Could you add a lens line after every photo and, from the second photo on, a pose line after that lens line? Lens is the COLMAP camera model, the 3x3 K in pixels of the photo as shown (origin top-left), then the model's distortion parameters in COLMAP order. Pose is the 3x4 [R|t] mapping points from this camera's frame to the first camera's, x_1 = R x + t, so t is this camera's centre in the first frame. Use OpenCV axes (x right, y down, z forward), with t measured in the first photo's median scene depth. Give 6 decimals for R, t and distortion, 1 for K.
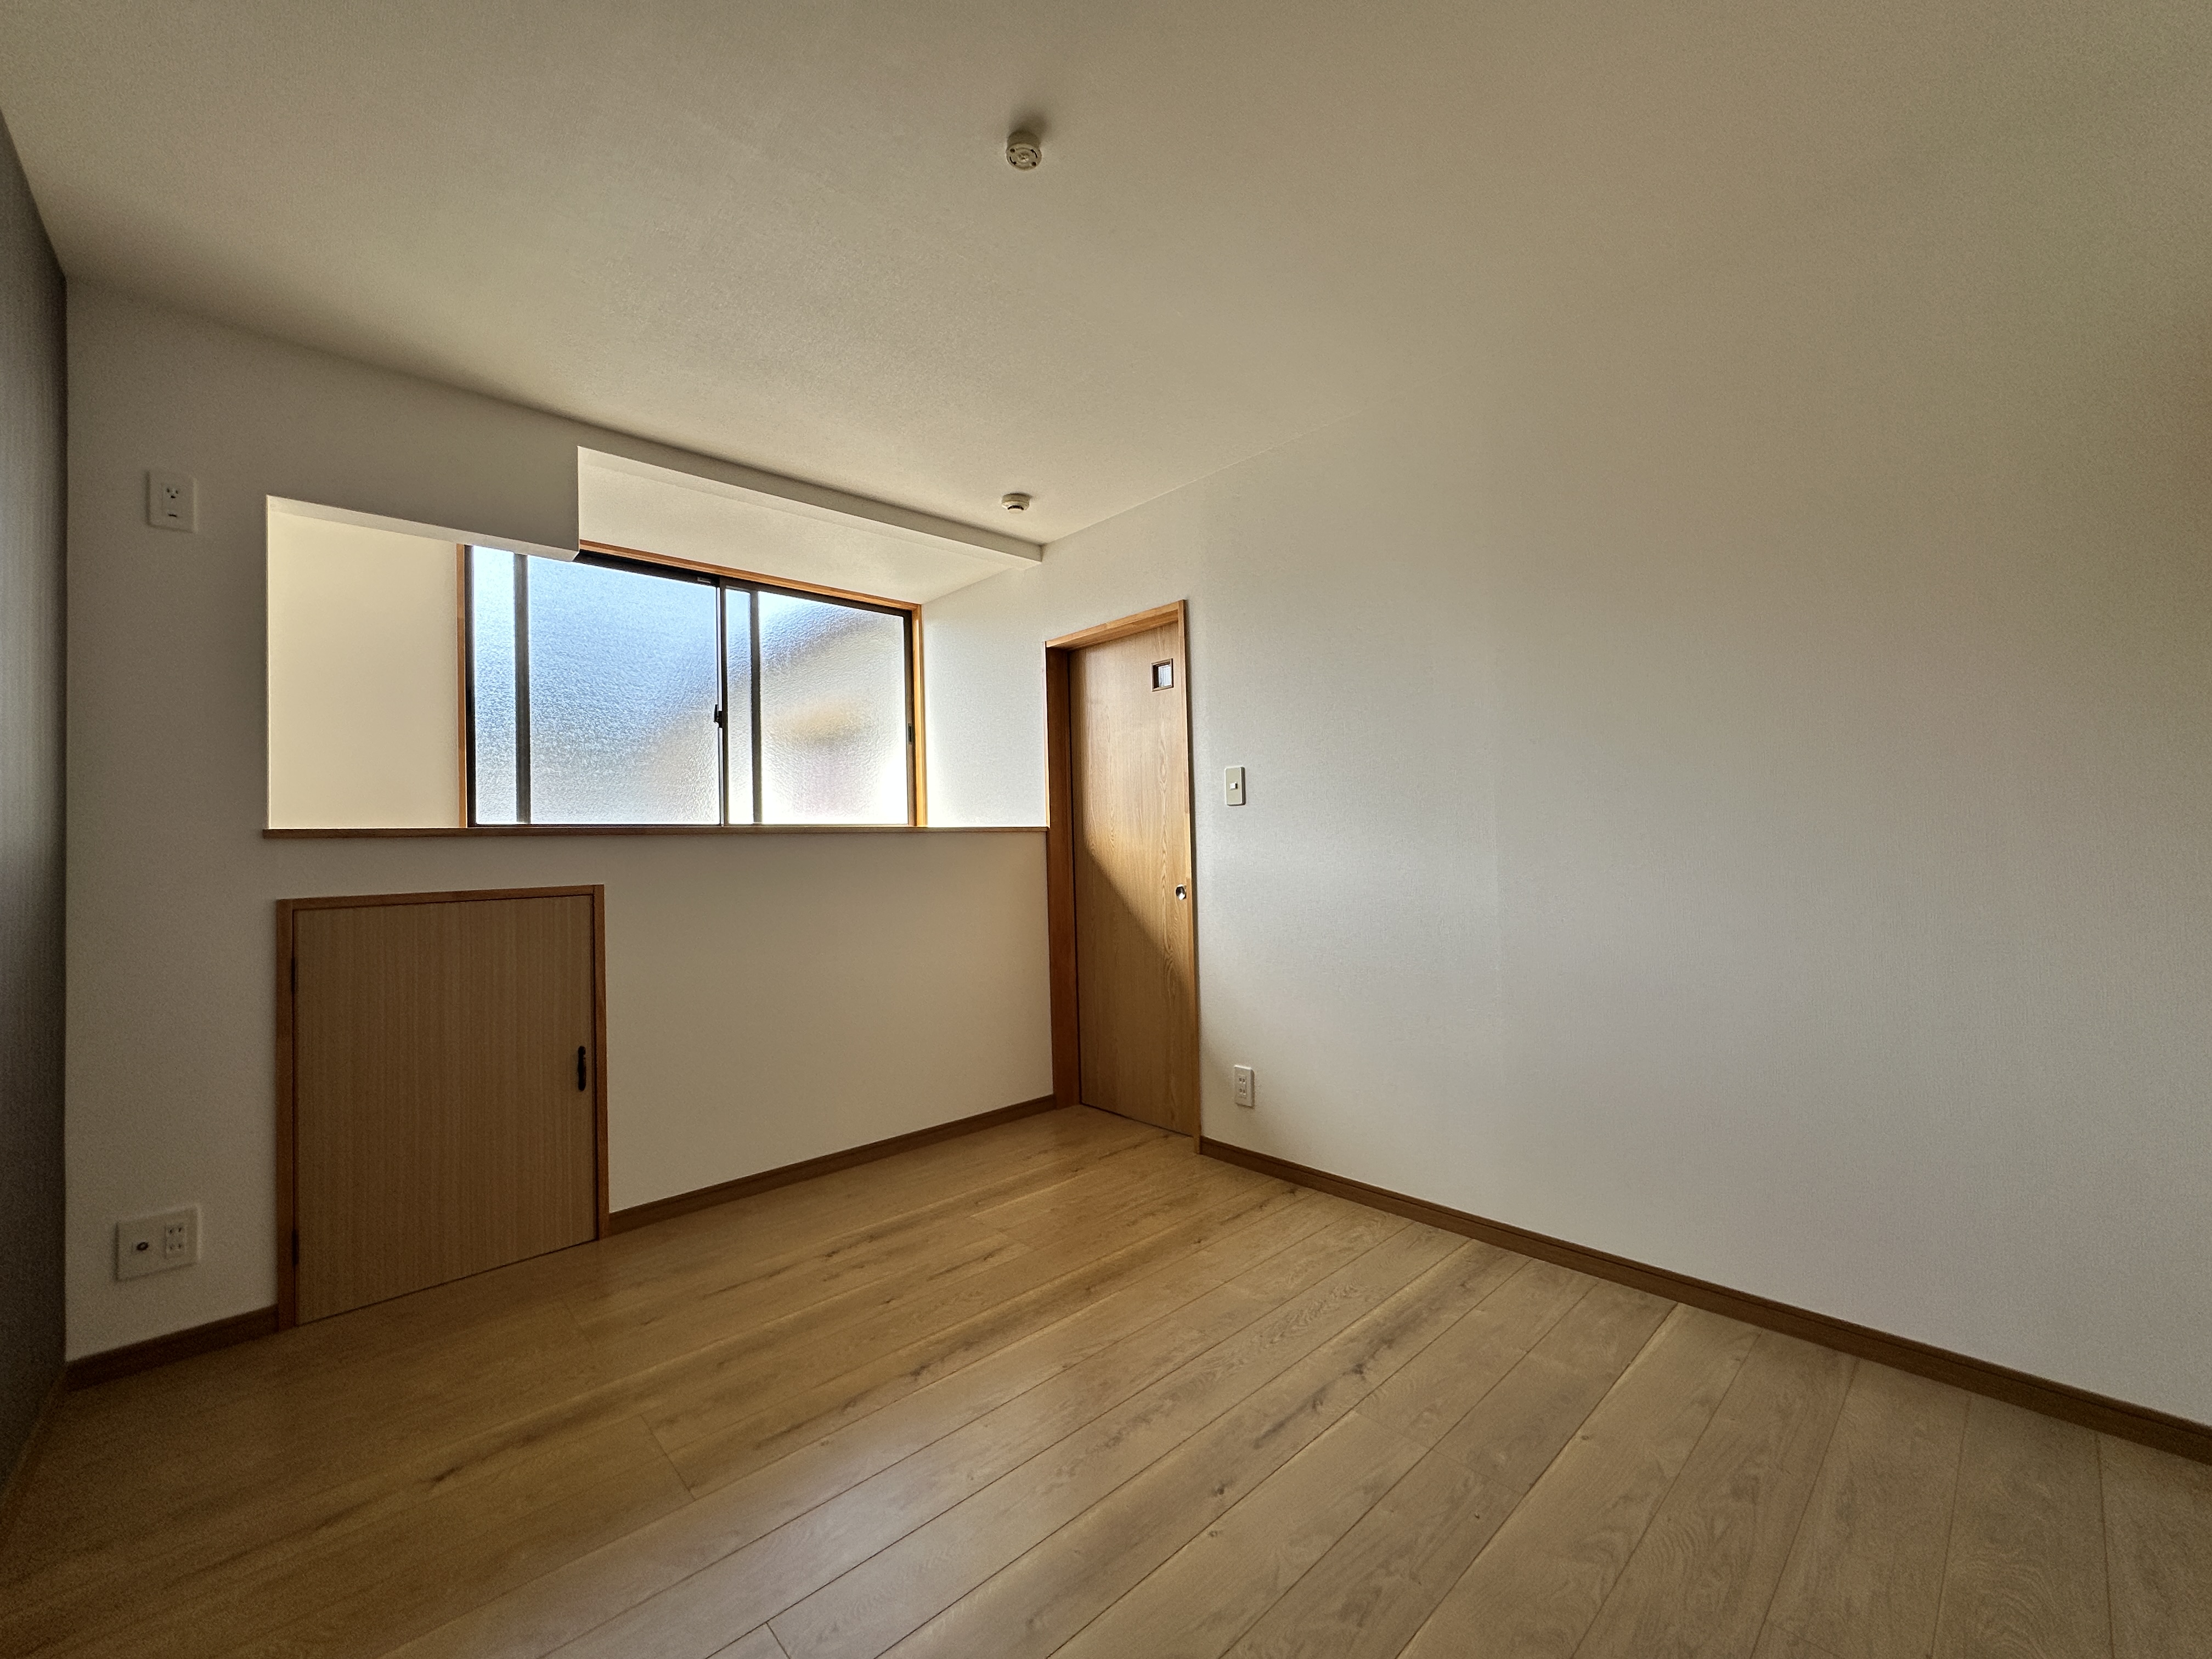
lens RADIAL K [[883.9, 0, 1105.4], [0, 883.9, 830.9], [0, 0, 1]] dist [-0.000226, 0.000981]
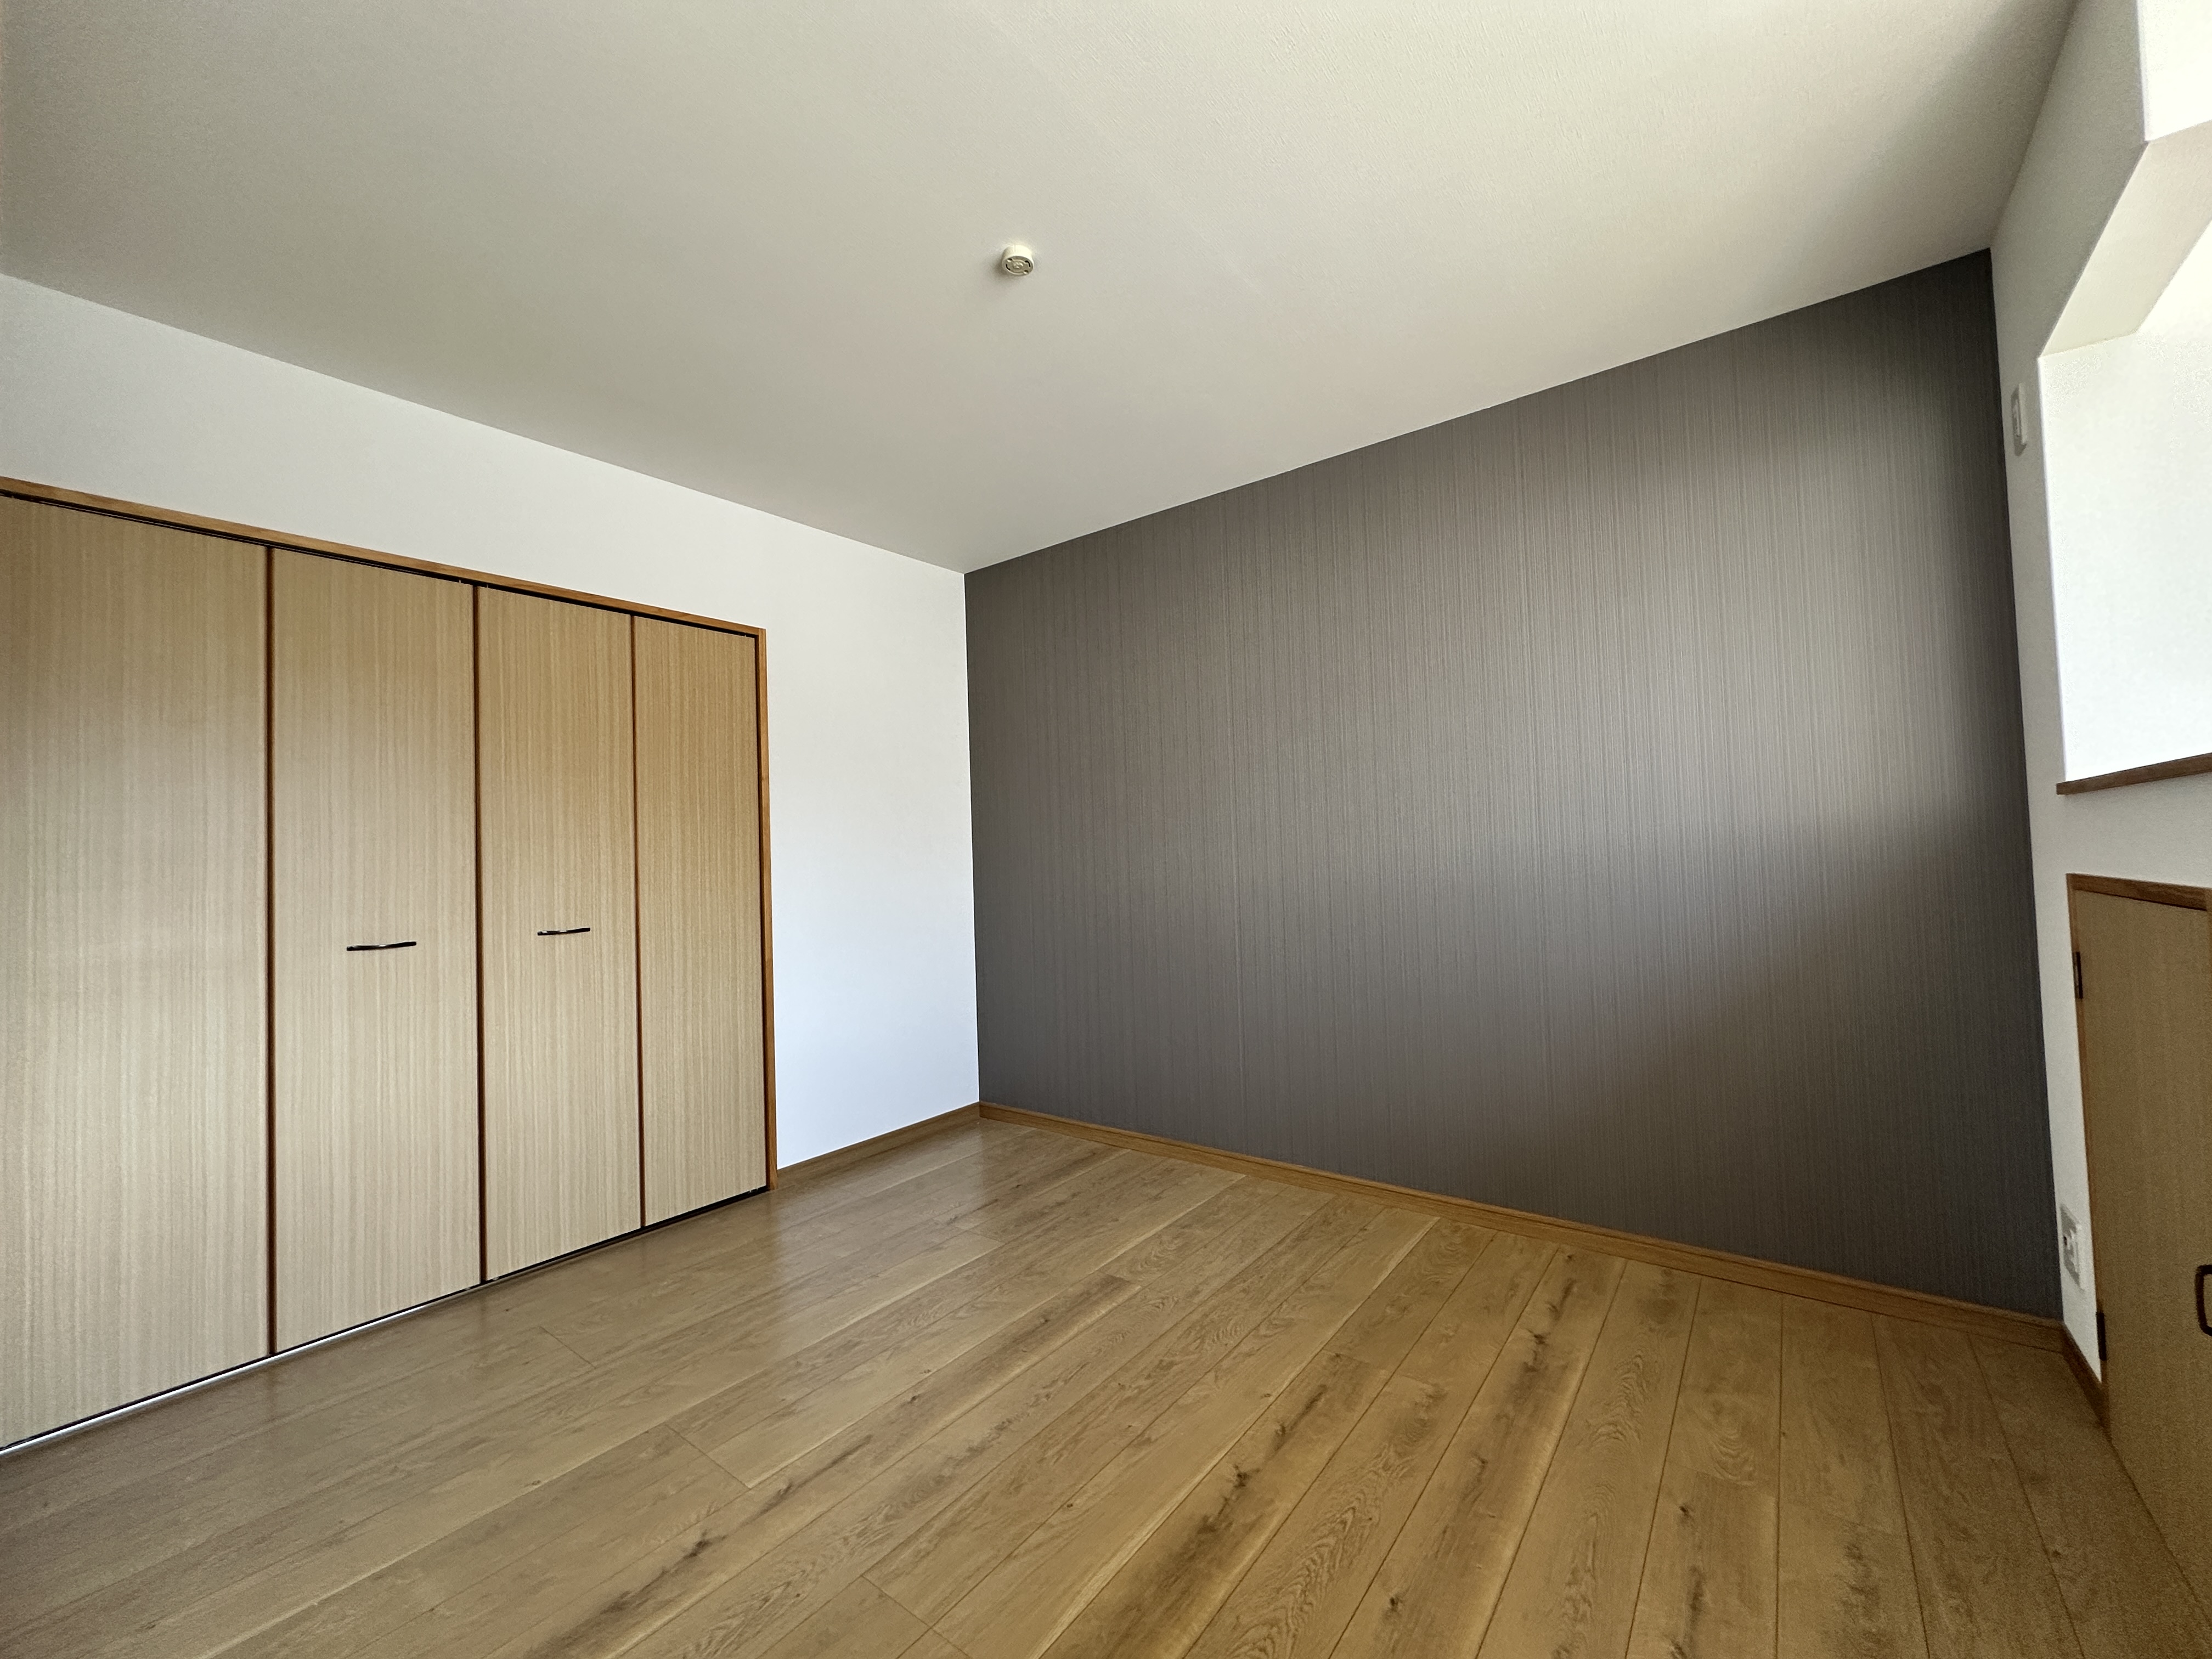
lens RADIAL K [[883.9, 0, 1107.2], [0, 883.9, 834.6], [0, 0, 1]] dist [-0.000226, 0.000981]
pose [[-0.984293, 0.057484, -0.166919, 0.021471], [0.065616, 0.996891, -0.043613, 0.028693], [0.163893, -0.053881, -0.985006, 1.935950]]
